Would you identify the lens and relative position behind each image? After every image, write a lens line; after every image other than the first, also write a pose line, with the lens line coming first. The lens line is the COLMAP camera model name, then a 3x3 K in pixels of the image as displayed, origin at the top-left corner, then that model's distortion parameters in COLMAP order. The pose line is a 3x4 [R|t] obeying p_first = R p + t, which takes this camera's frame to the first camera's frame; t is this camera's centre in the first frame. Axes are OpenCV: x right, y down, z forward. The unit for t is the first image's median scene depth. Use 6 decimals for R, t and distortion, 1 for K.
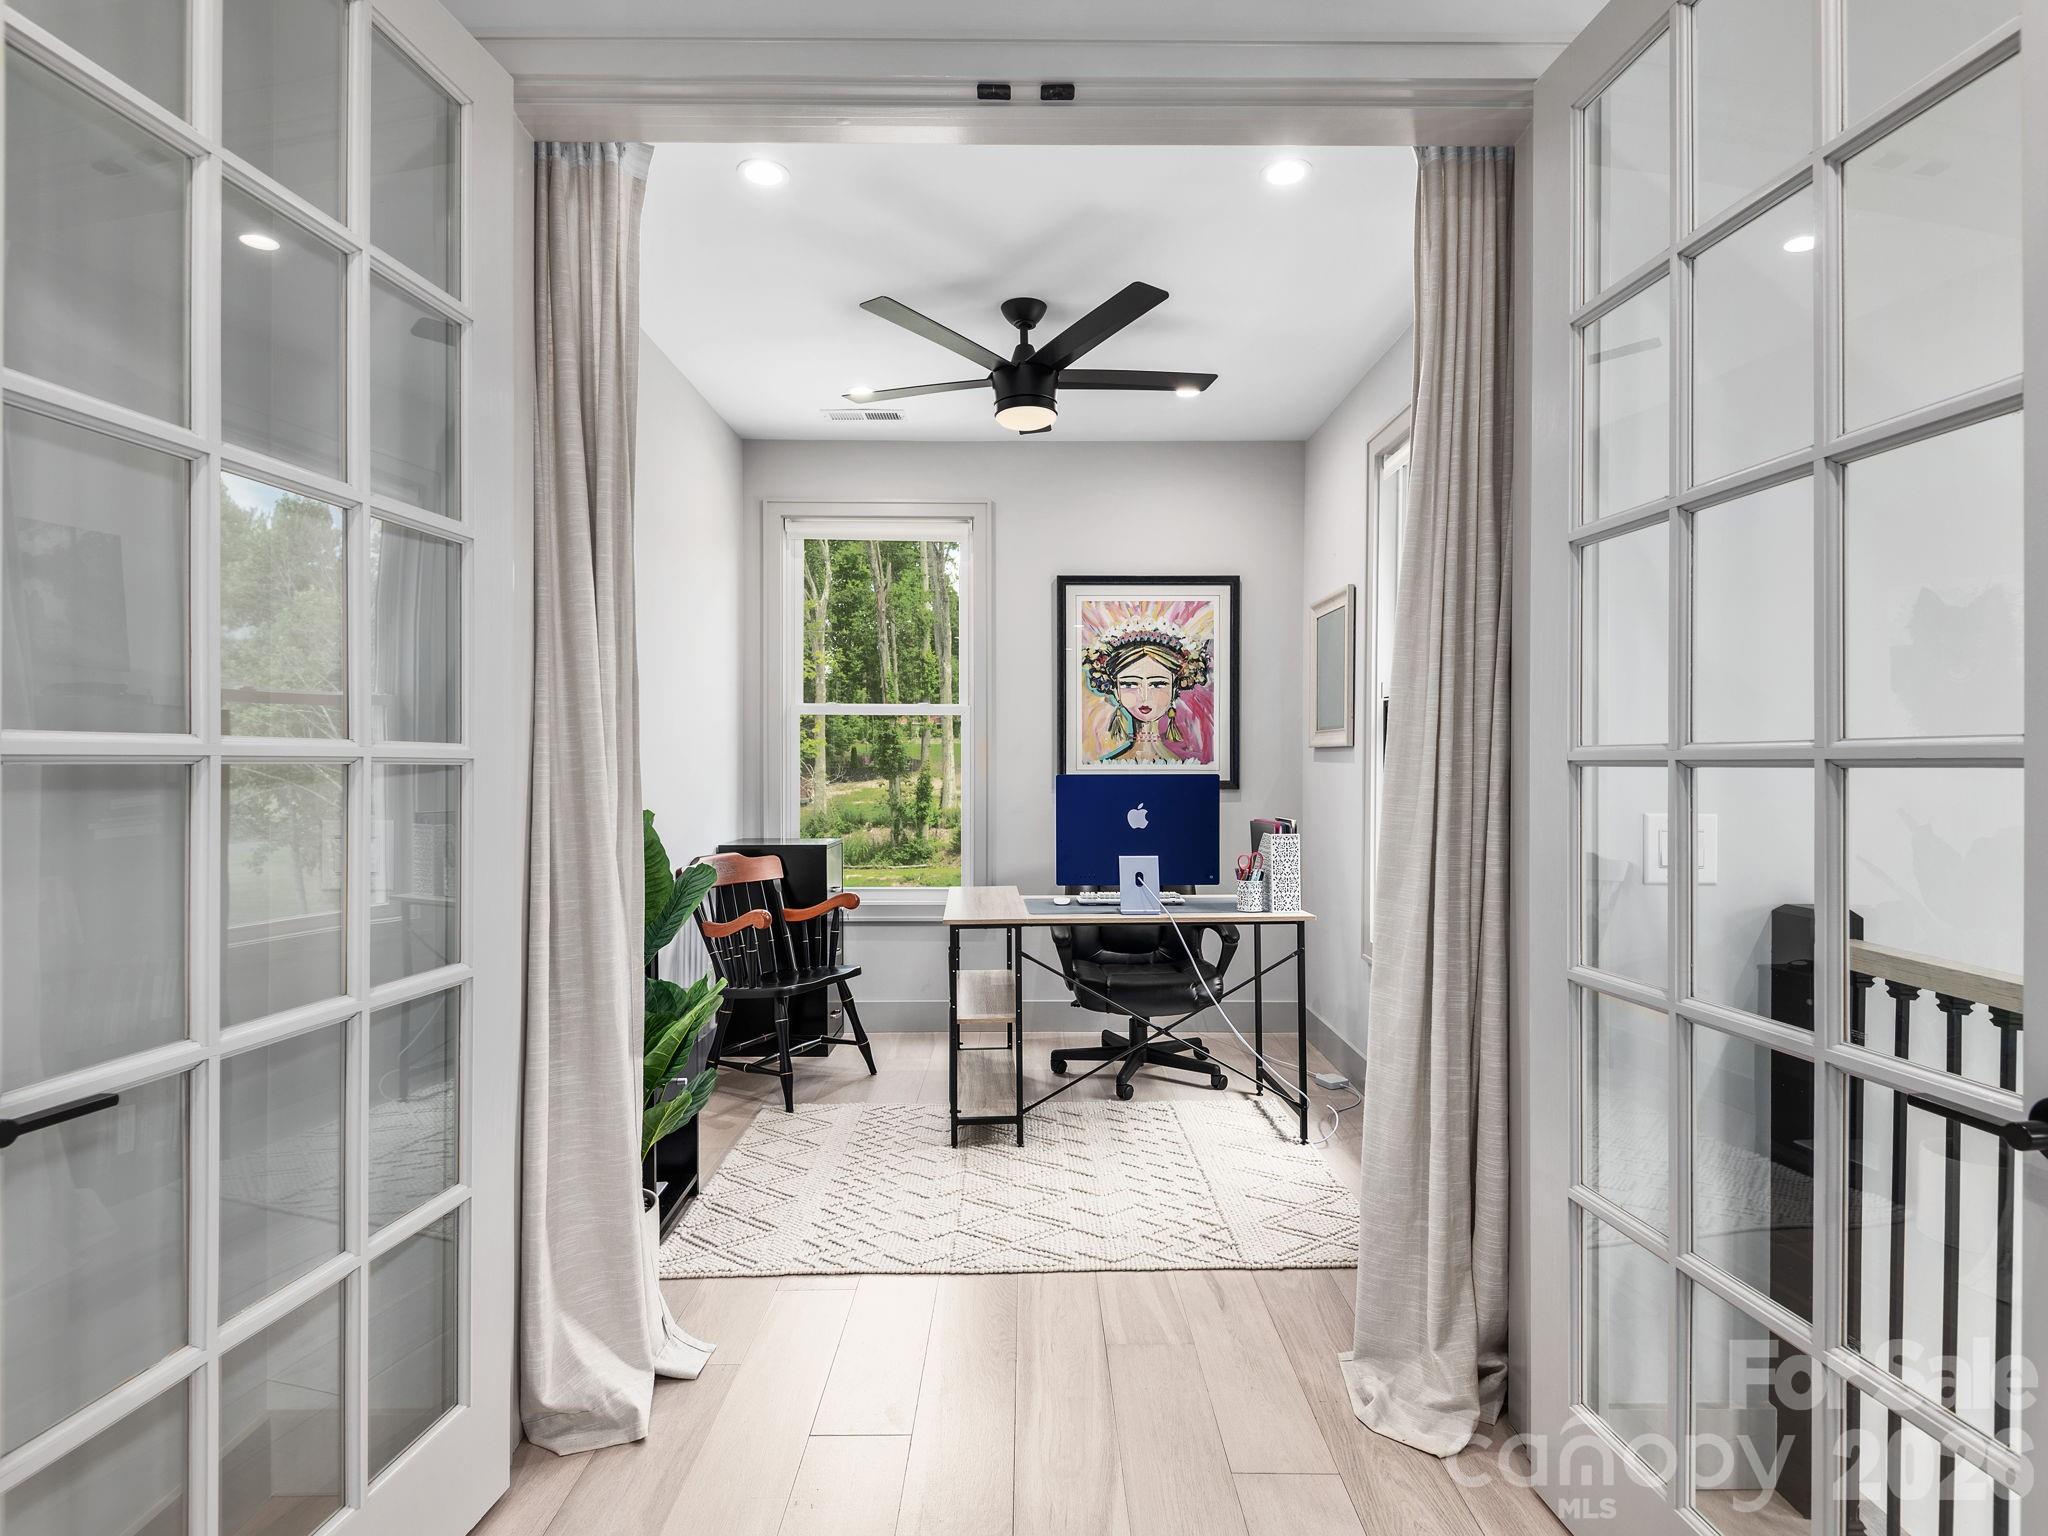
lens RADIAL K [[1041.0, 0, 1027.7], [0, 1041.0, 757.1], [0, 0, 1]] dist [0.002548, -0.005919]
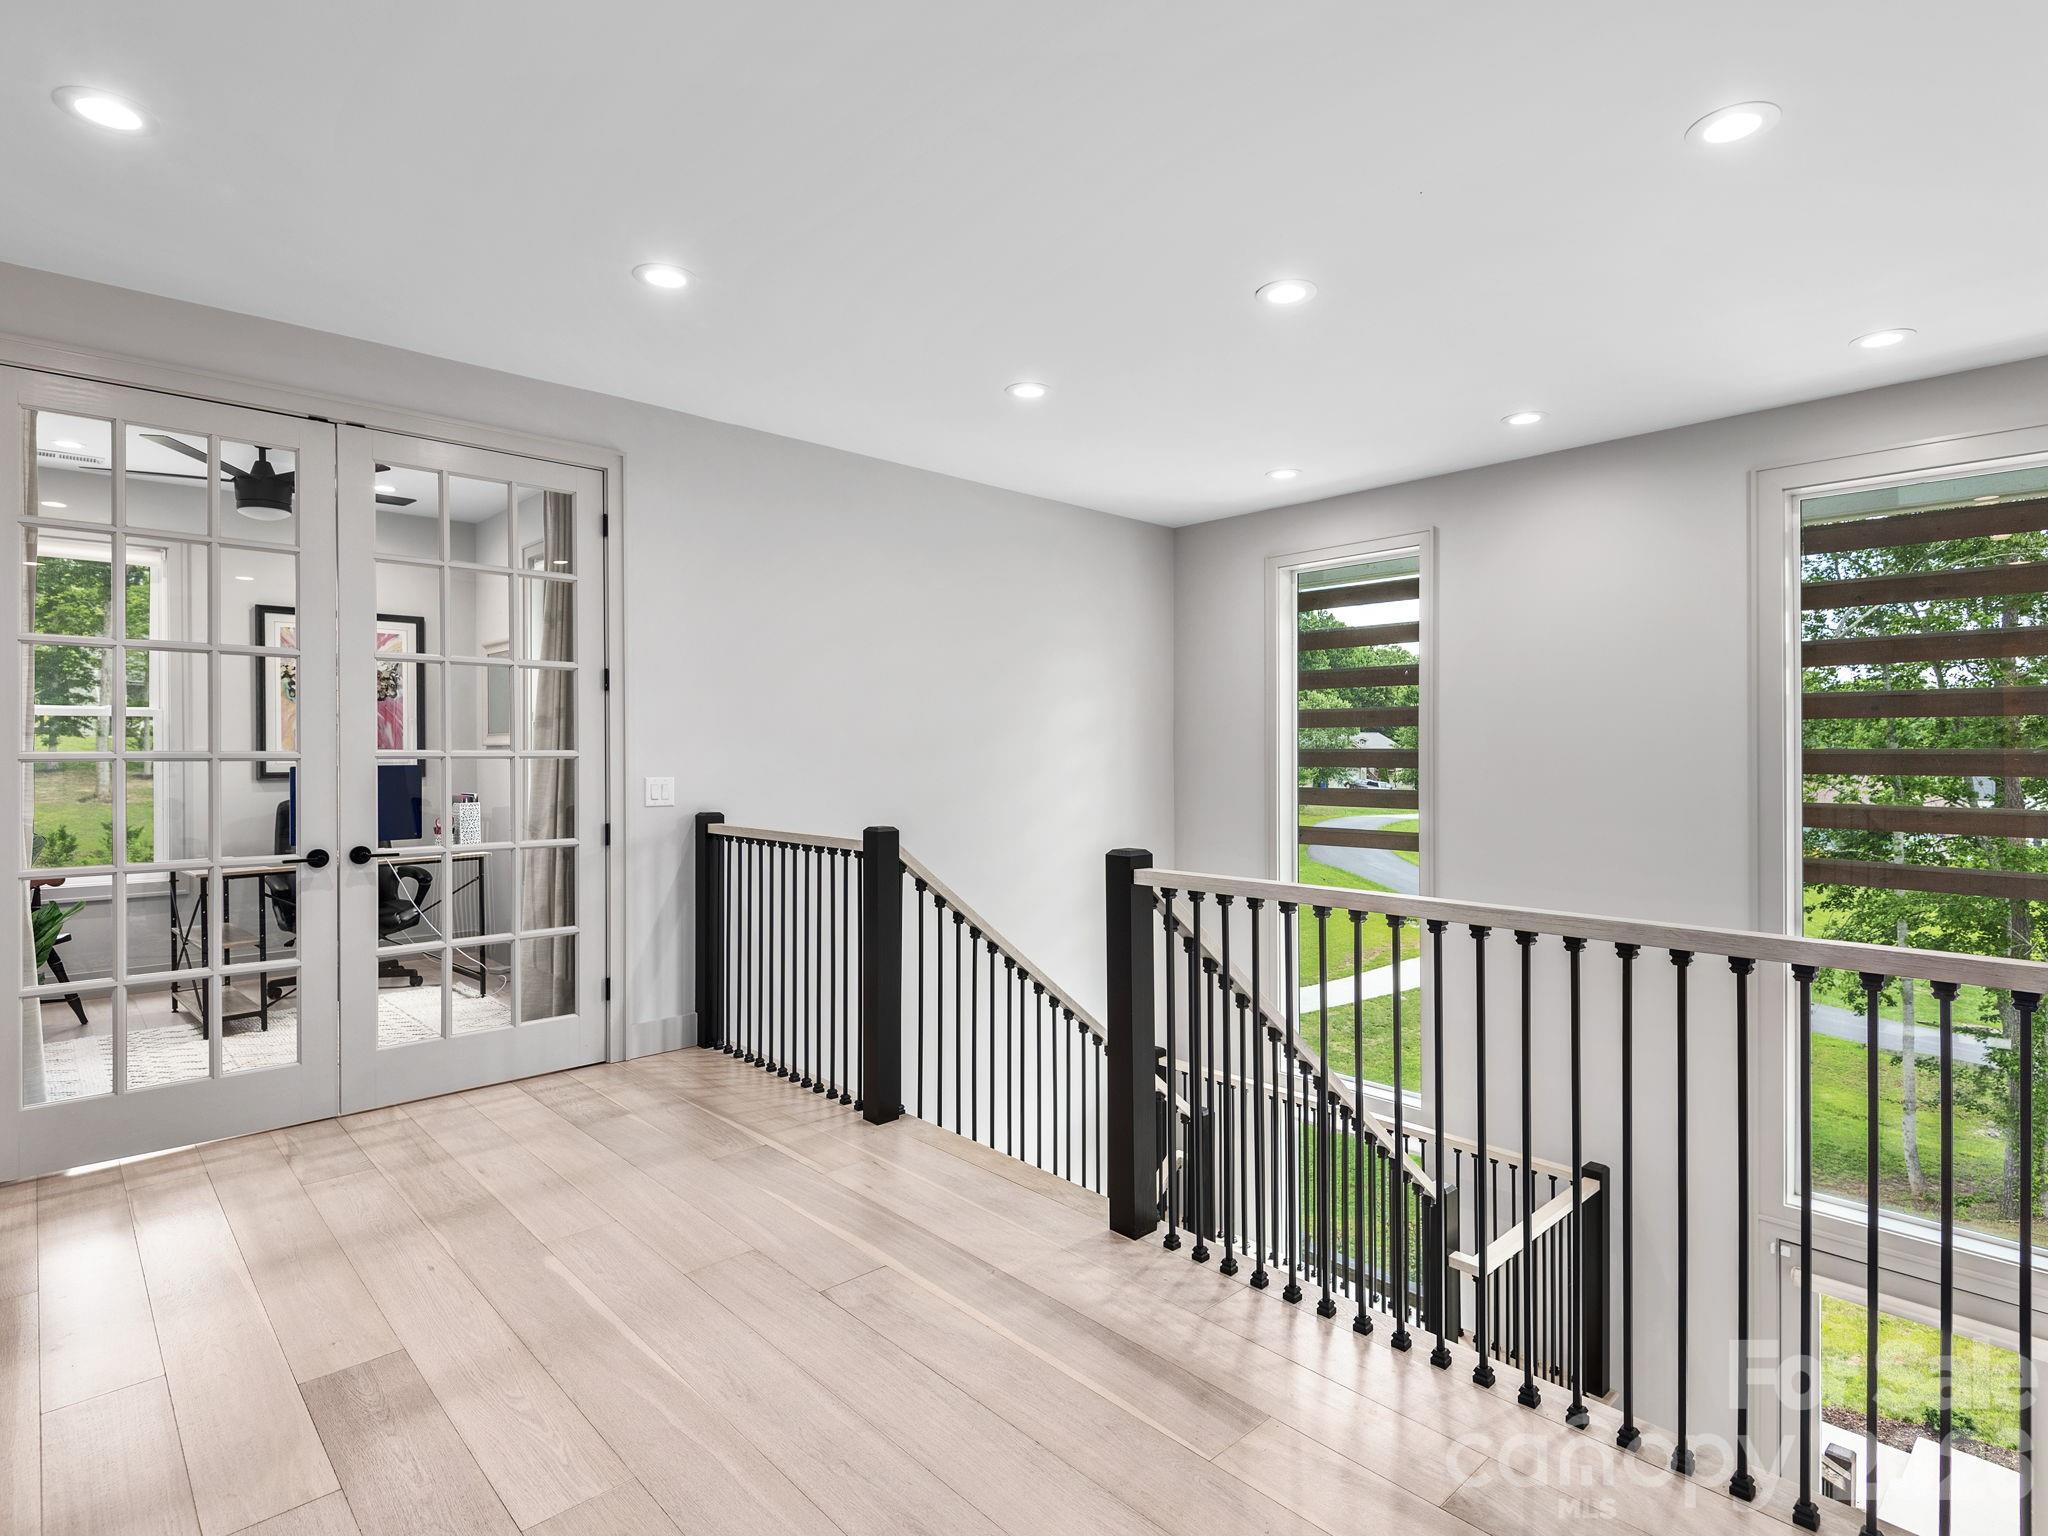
lens RADIAL K [[1041.0, 0, 1027.7], [0, 1041.0, 757.1], [0, 0, 1]] dist [0.002548, -0.005919]
pose [[0.729997, -0.006879, 0.683416, -0.164921], [-0.004893, 0.999871, 0.015292, -0.021509], [-0.683433, -0.014507, 0.729869, -0.574071]]
